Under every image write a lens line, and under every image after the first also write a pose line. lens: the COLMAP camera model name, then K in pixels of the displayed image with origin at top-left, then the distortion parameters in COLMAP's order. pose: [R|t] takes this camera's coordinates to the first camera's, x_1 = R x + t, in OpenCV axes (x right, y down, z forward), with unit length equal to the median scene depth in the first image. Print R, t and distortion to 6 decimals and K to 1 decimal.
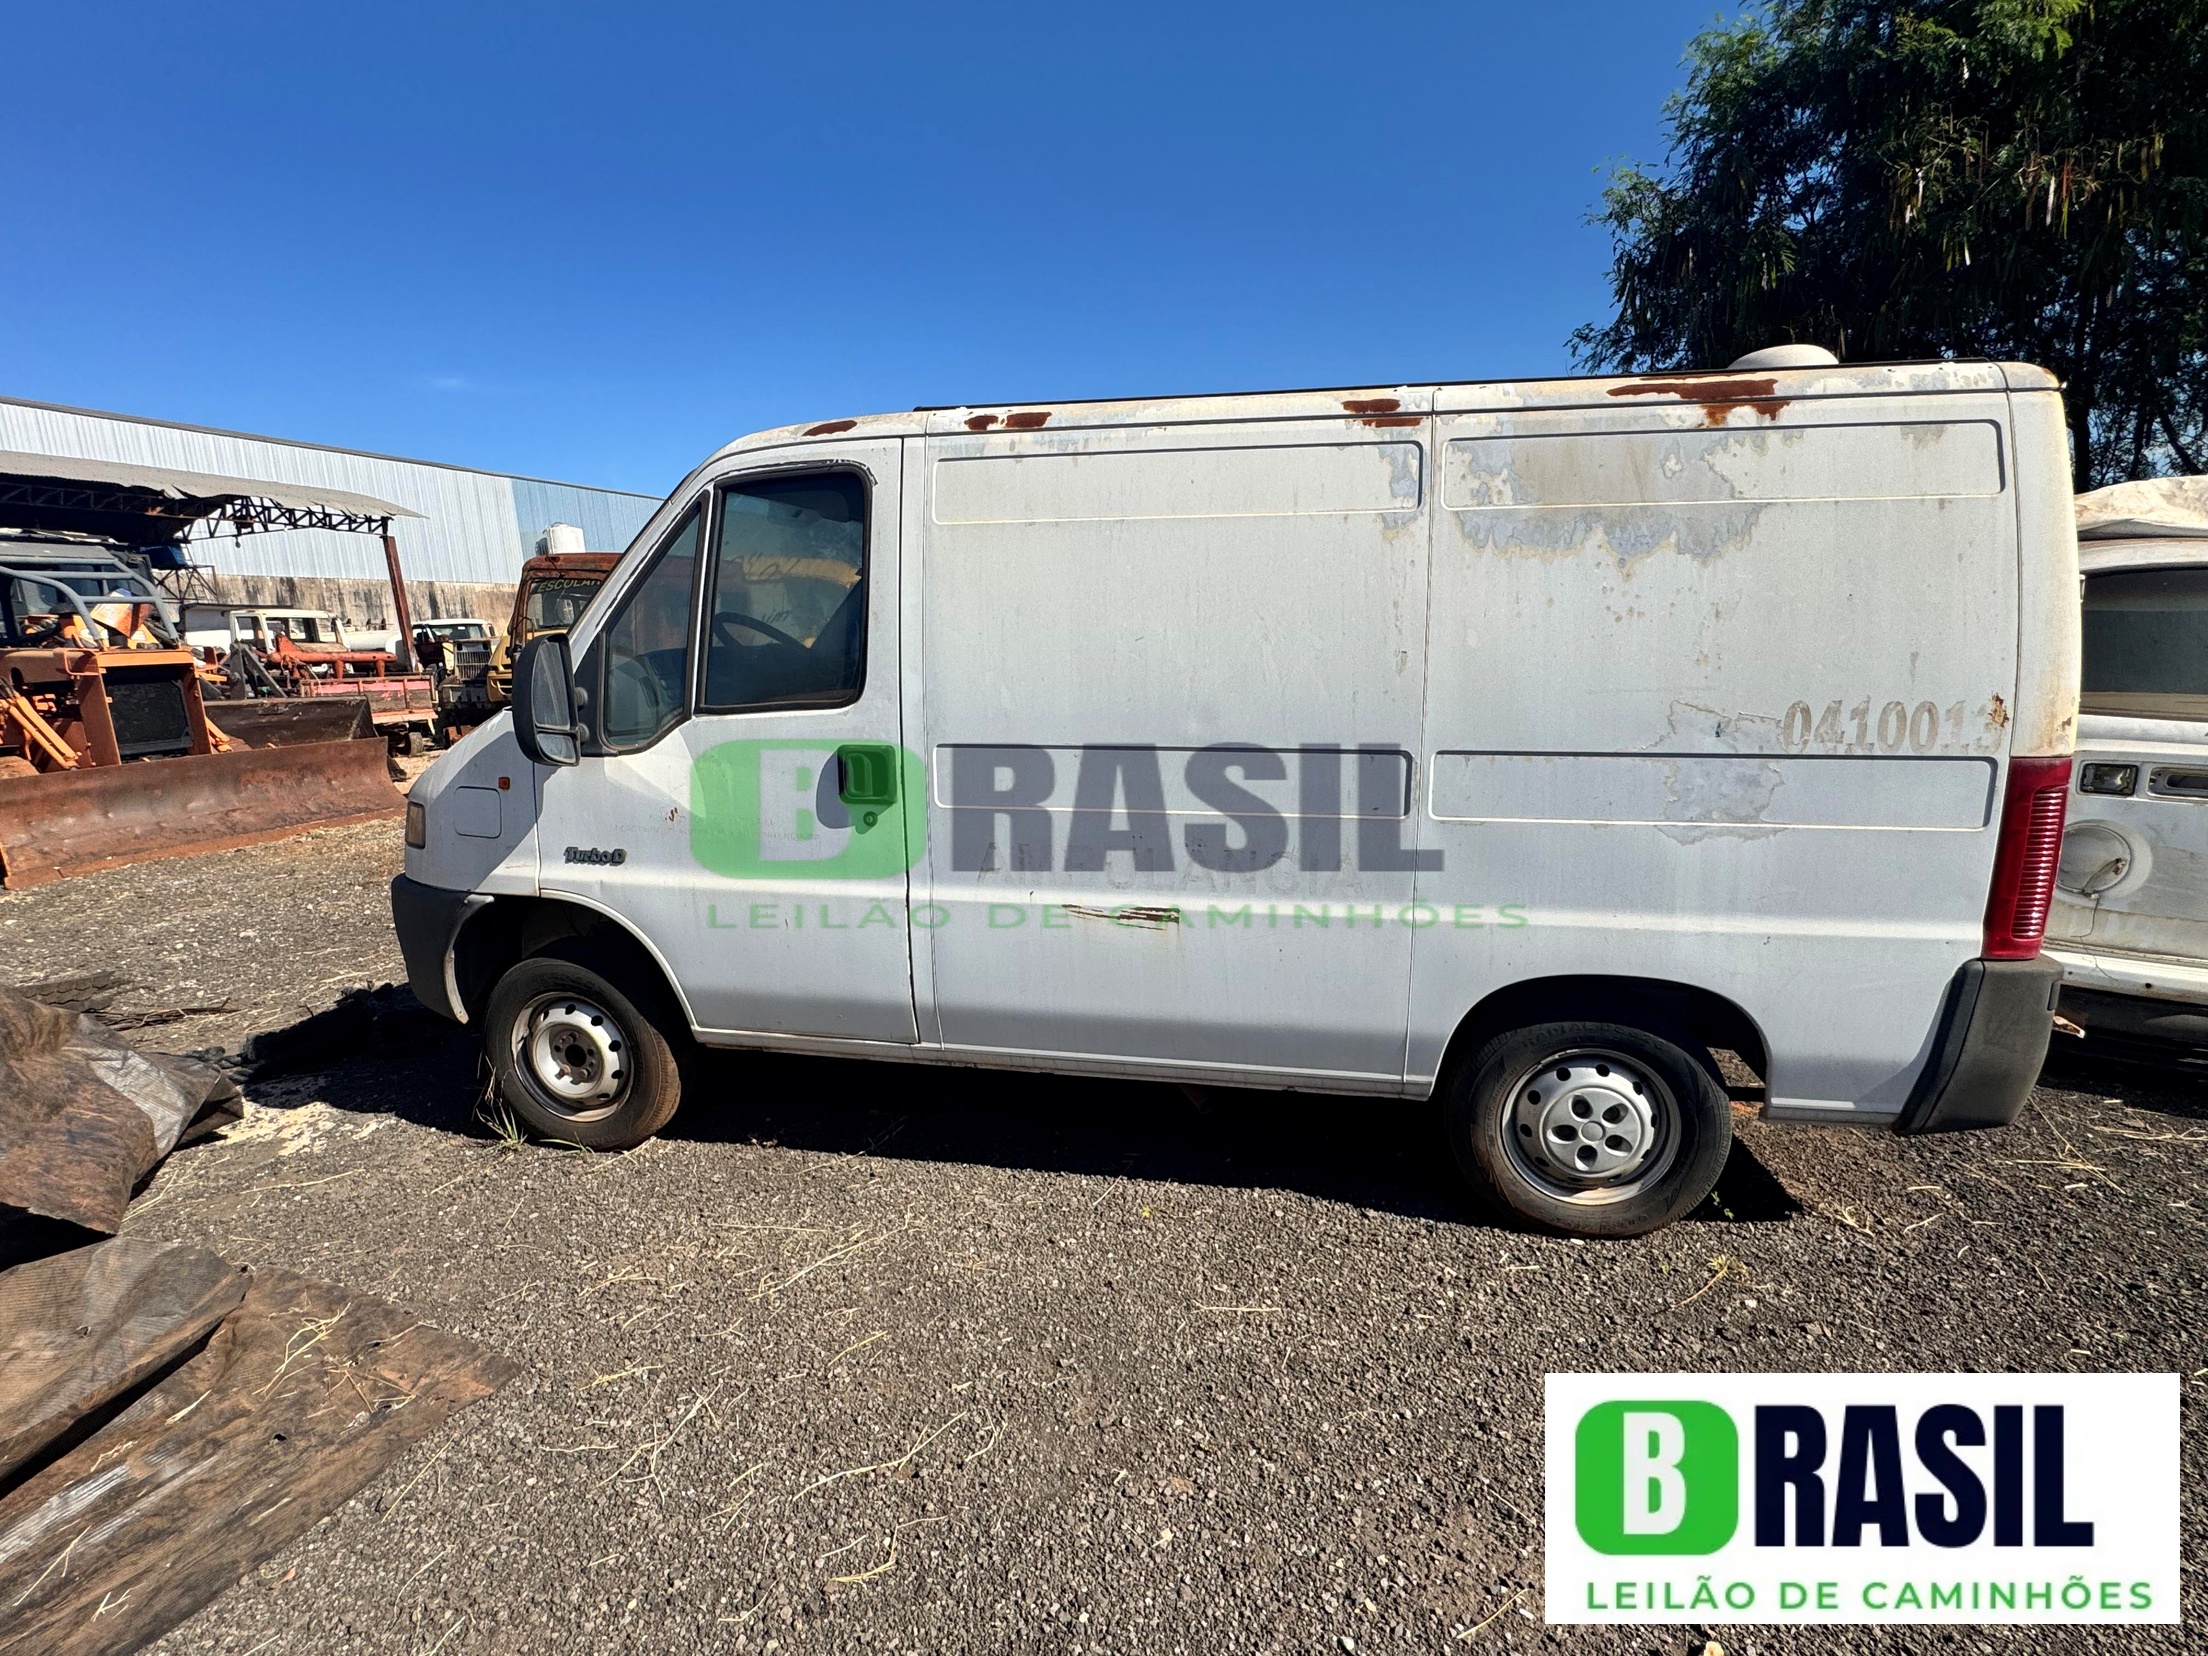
lens RADIAL K [[1030.5, 0, 1104.0], [0, 1030.5, 828.0], [0, 0, 1]] dist [-0.003108, -0.000166]
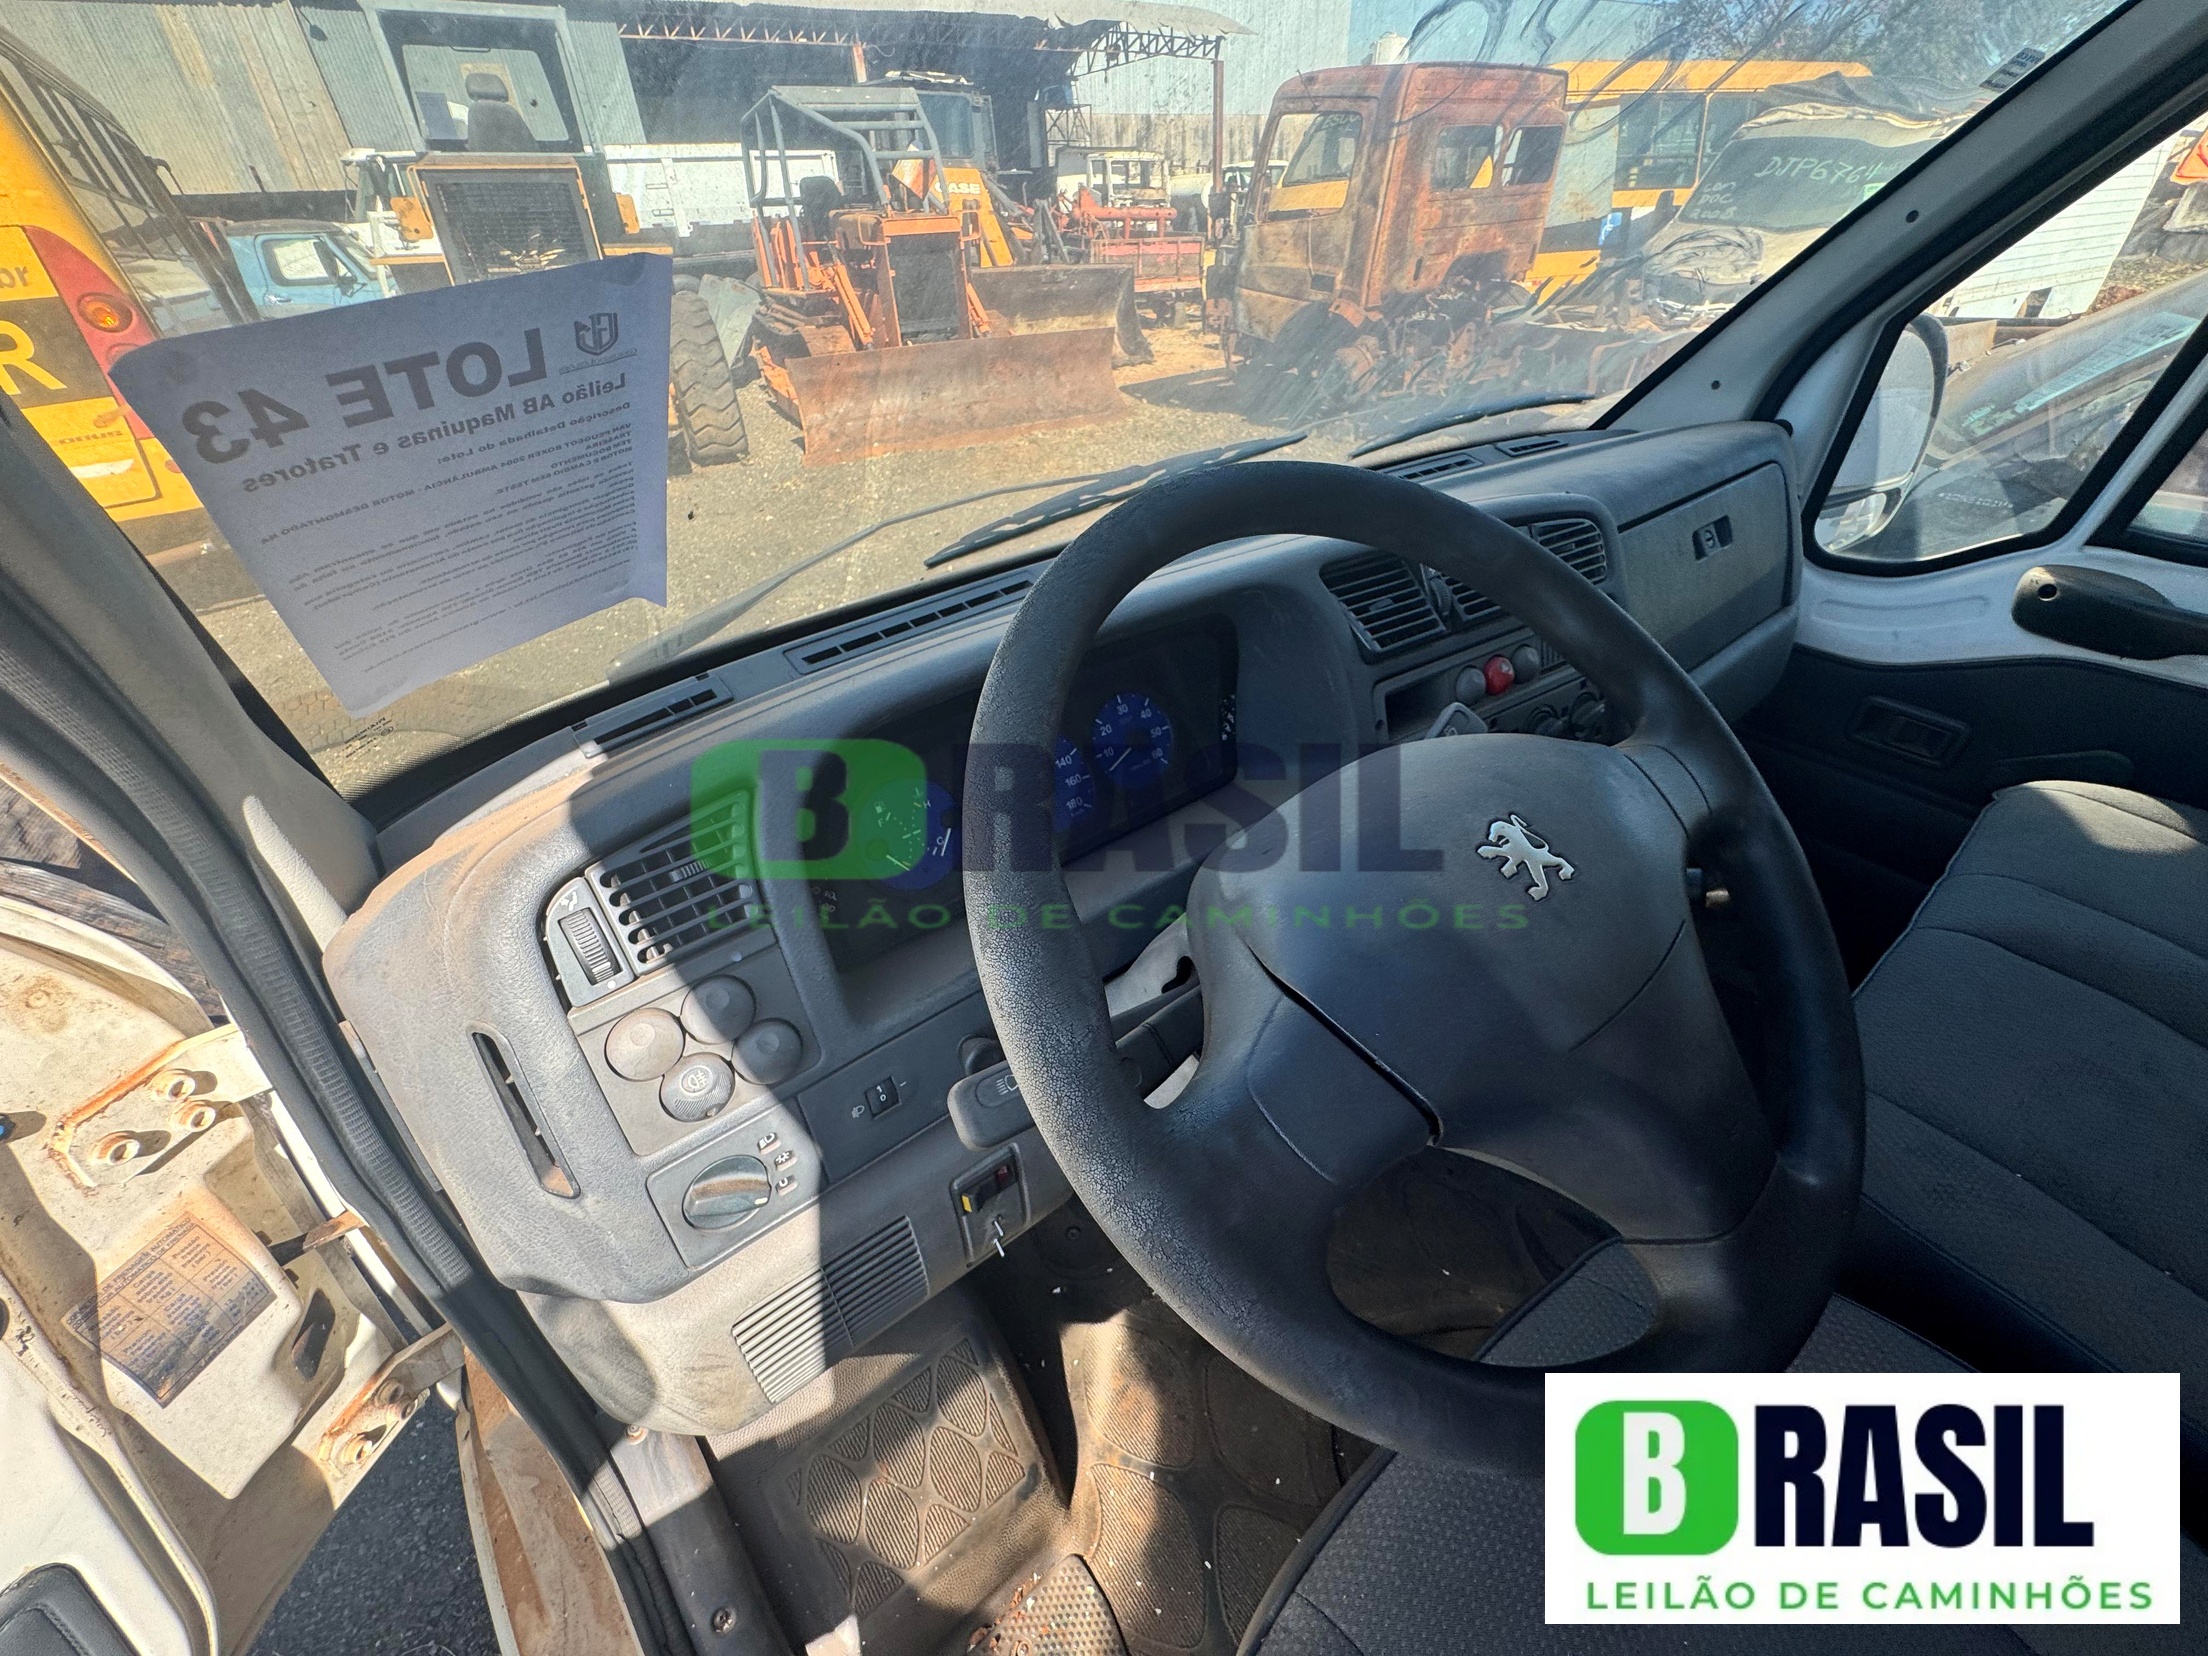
lens RADIAL K [[889.9, 0, 1103.0], [0, 889.9, 832.0], [0, 0, 1]] dist [-0.003549, -0.000032]
pose [[0.755749, 0.389902, -0.526136, -0.036776], [-0.120501, 0.872512, 0.473500, -0.027520], [0.643679, -0.294447, 0.706384, 0.110617]]
